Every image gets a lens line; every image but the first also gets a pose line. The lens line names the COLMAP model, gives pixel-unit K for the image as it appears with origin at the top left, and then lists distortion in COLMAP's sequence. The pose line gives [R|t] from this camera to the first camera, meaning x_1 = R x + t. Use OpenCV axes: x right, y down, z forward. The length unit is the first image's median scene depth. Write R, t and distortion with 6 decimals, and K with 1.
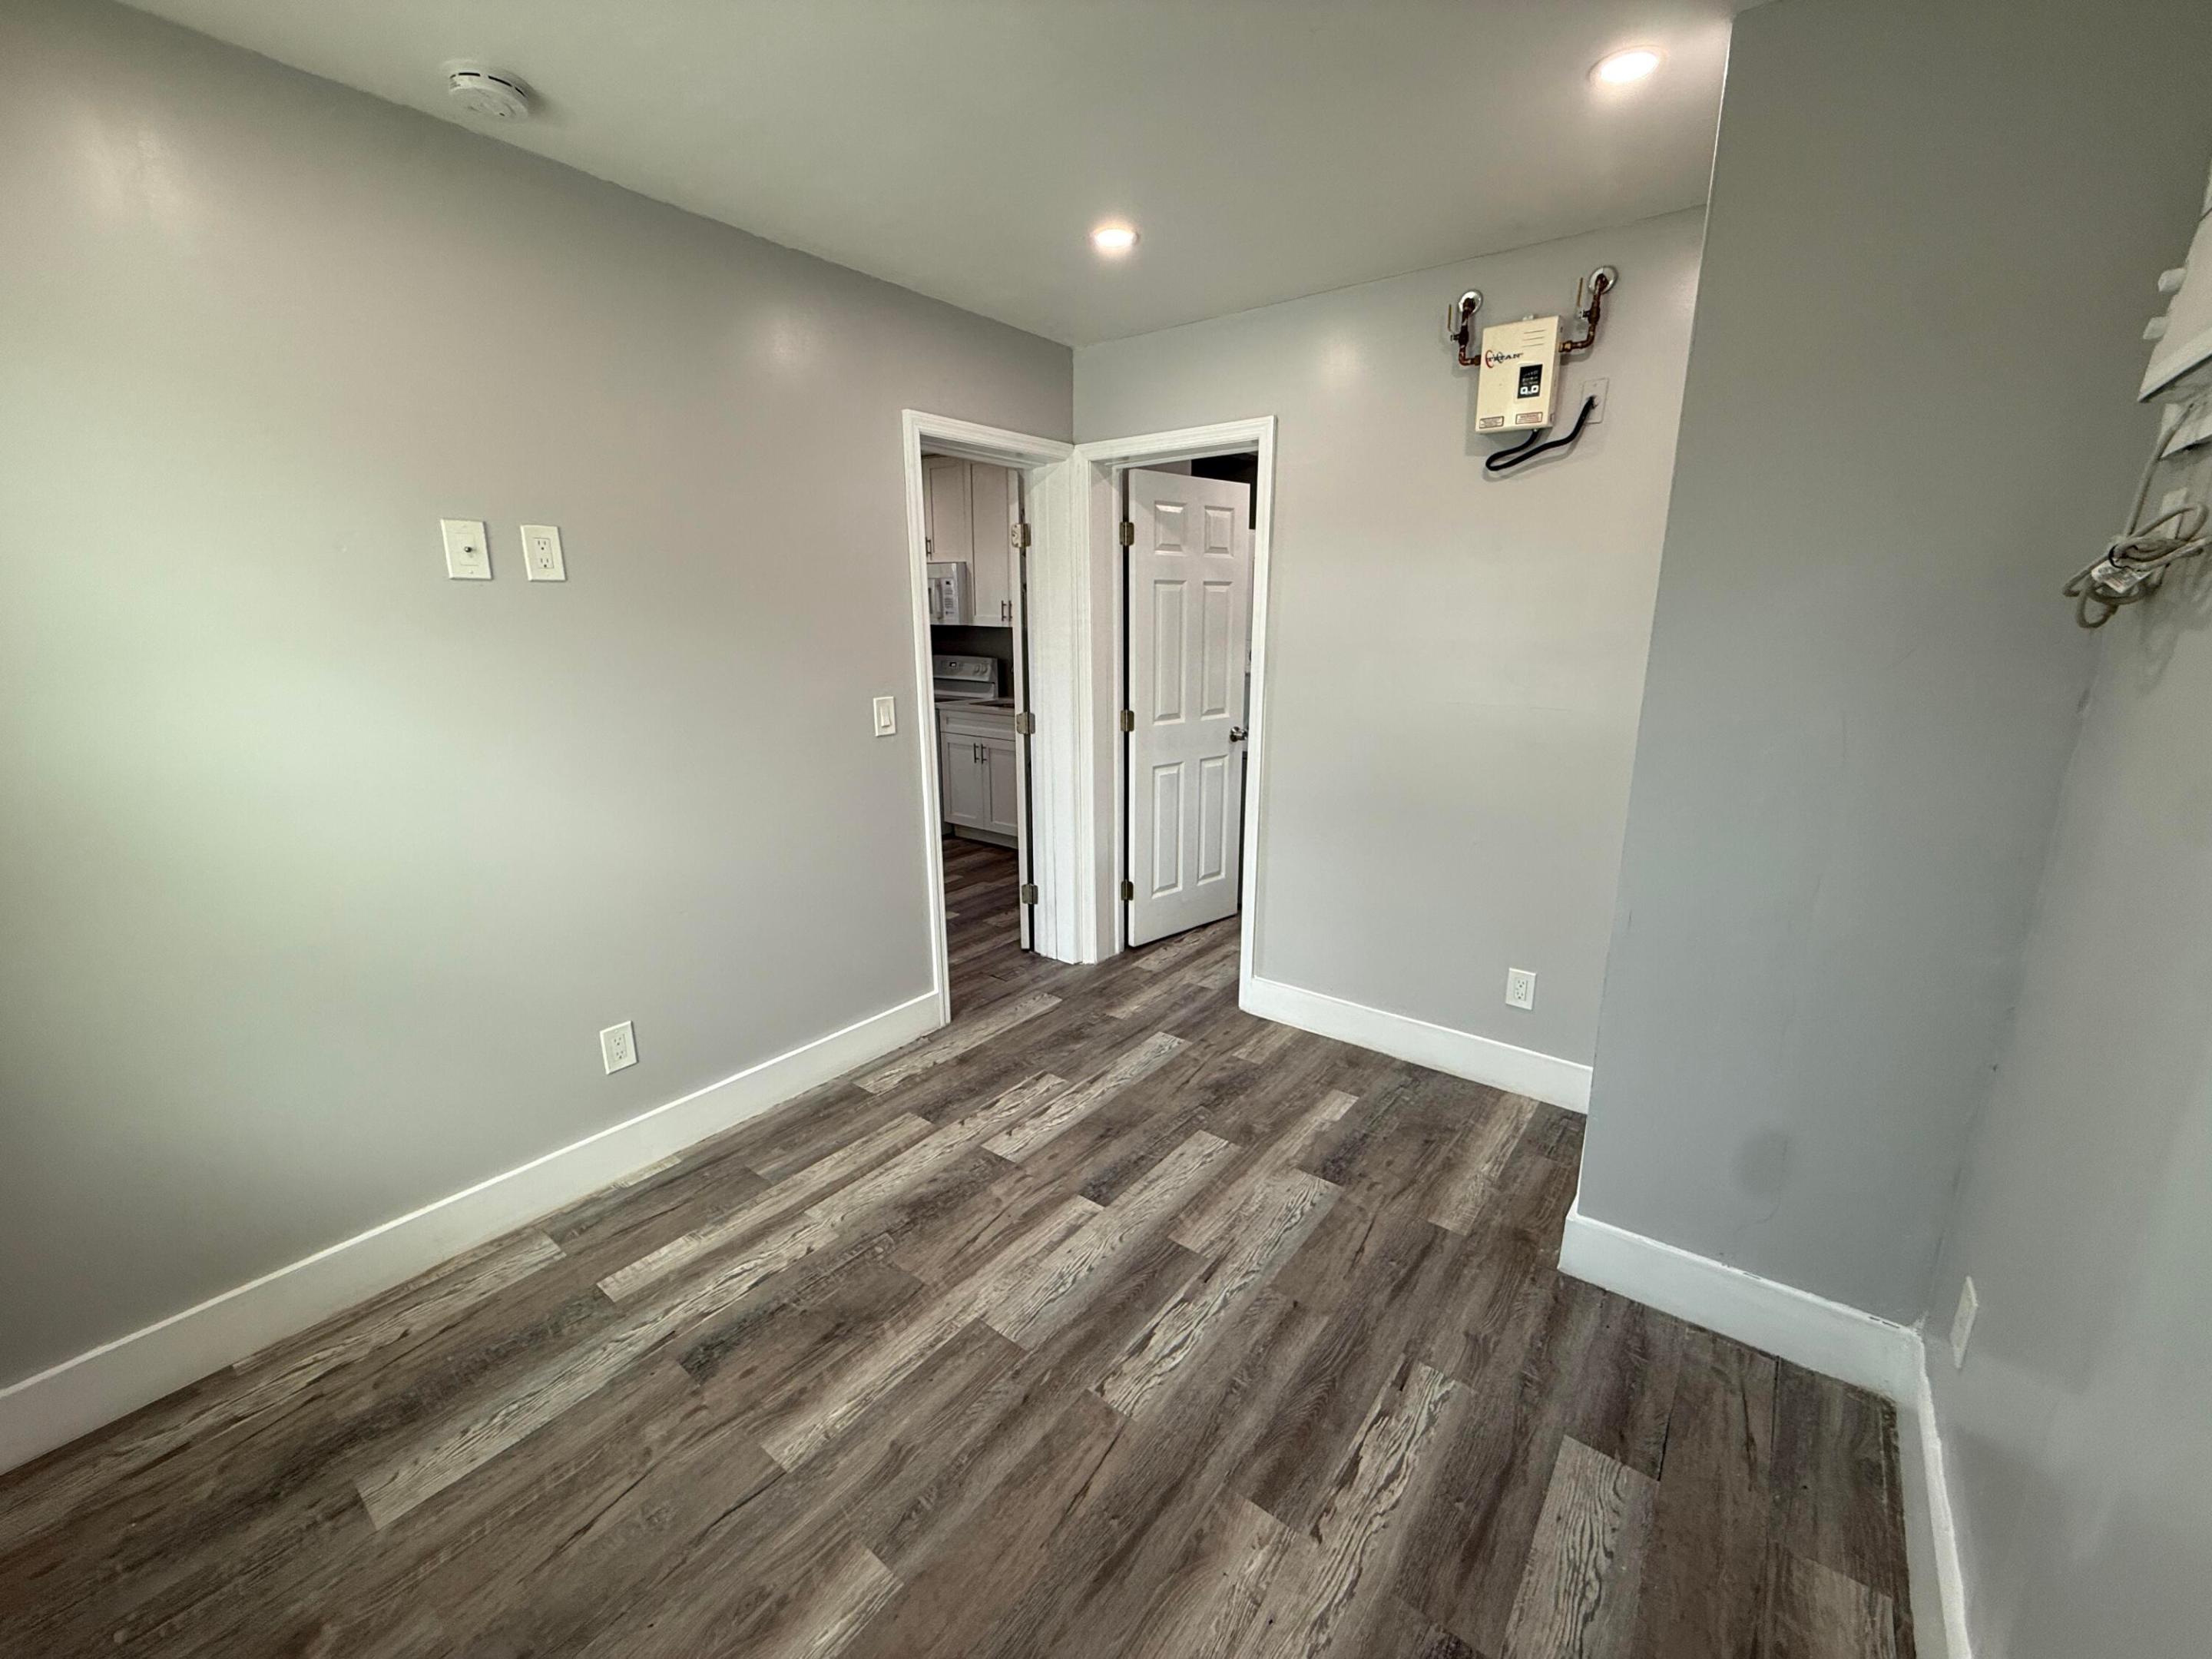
lens RADIAL K [[876.0, 0, 1104.6], [0, 876.0, 806.0], [0, 0, 1]] dist [-0.001068, -0.000337]
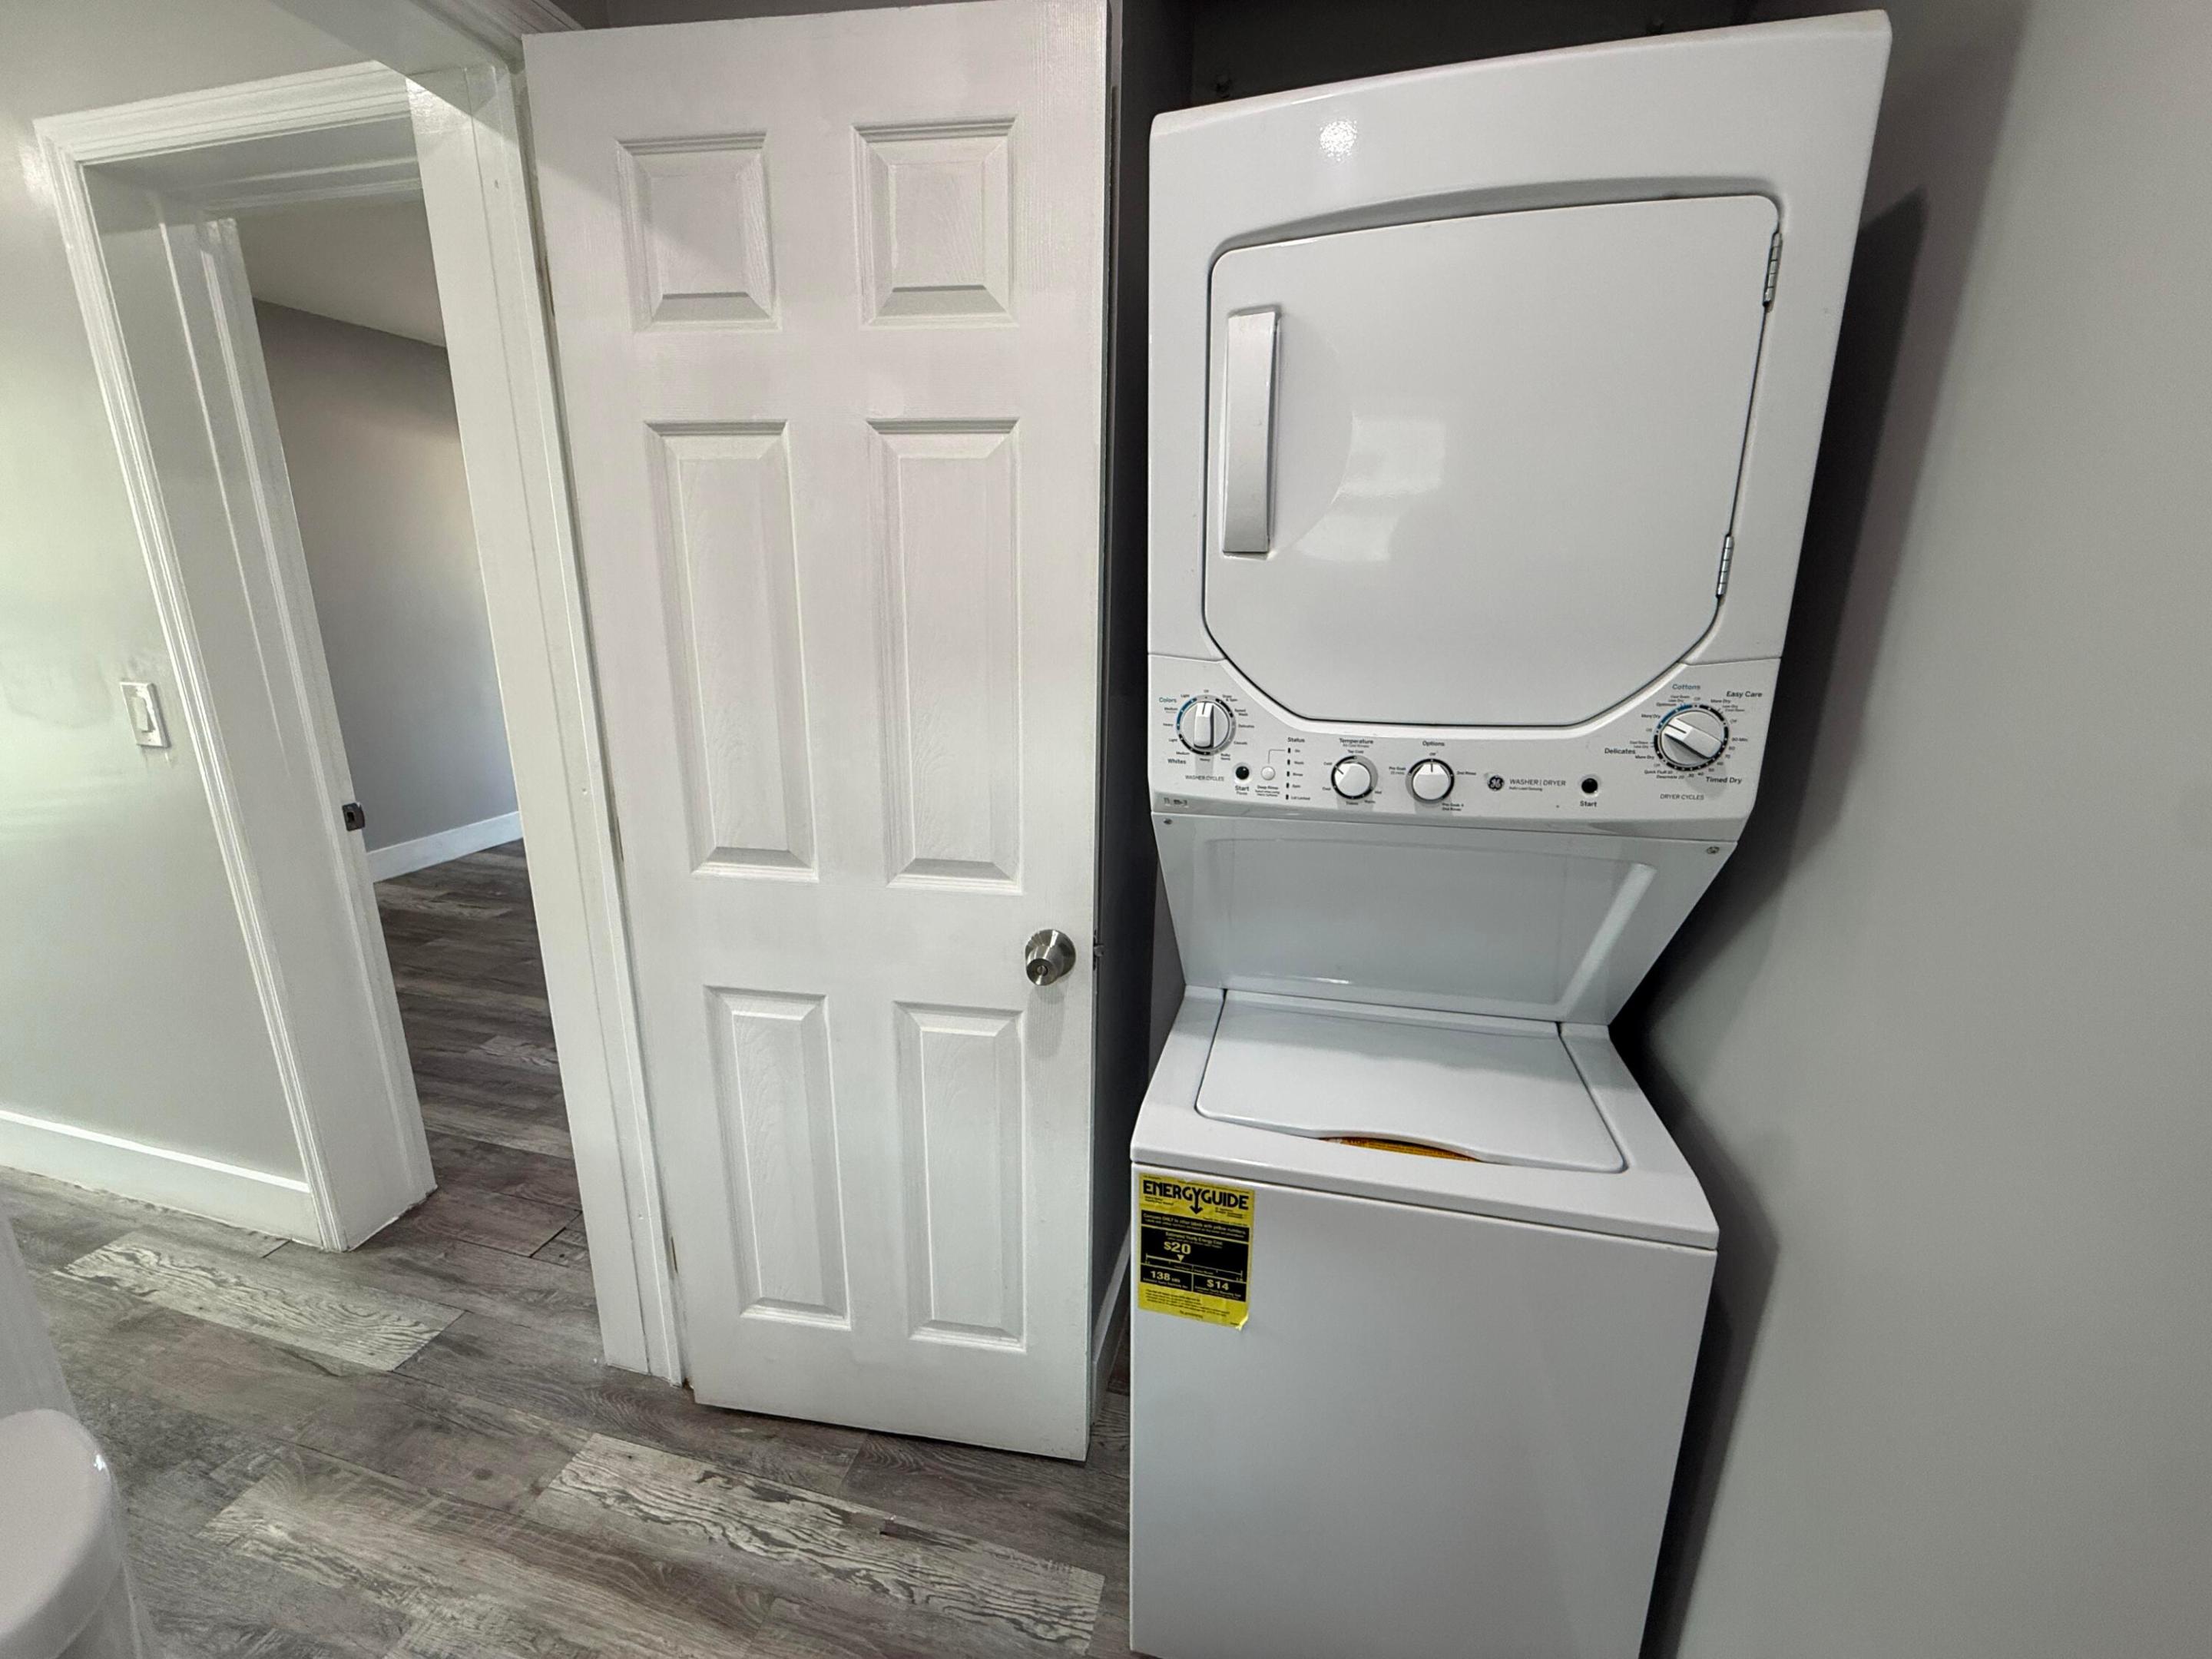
lens RADIAL K [[876.0, 0, 1109.2], [0, 876.0, 825.8], [0, 0, 1]] dist [-0.001068, -0.000337]
pose [[0.402025, 0.237681, -0.884242, 0.537656], [-0.214945, 0.963233, 0.161188, -0.251424], [0.890042, 0.125262, 0.438332, 1.261858]]
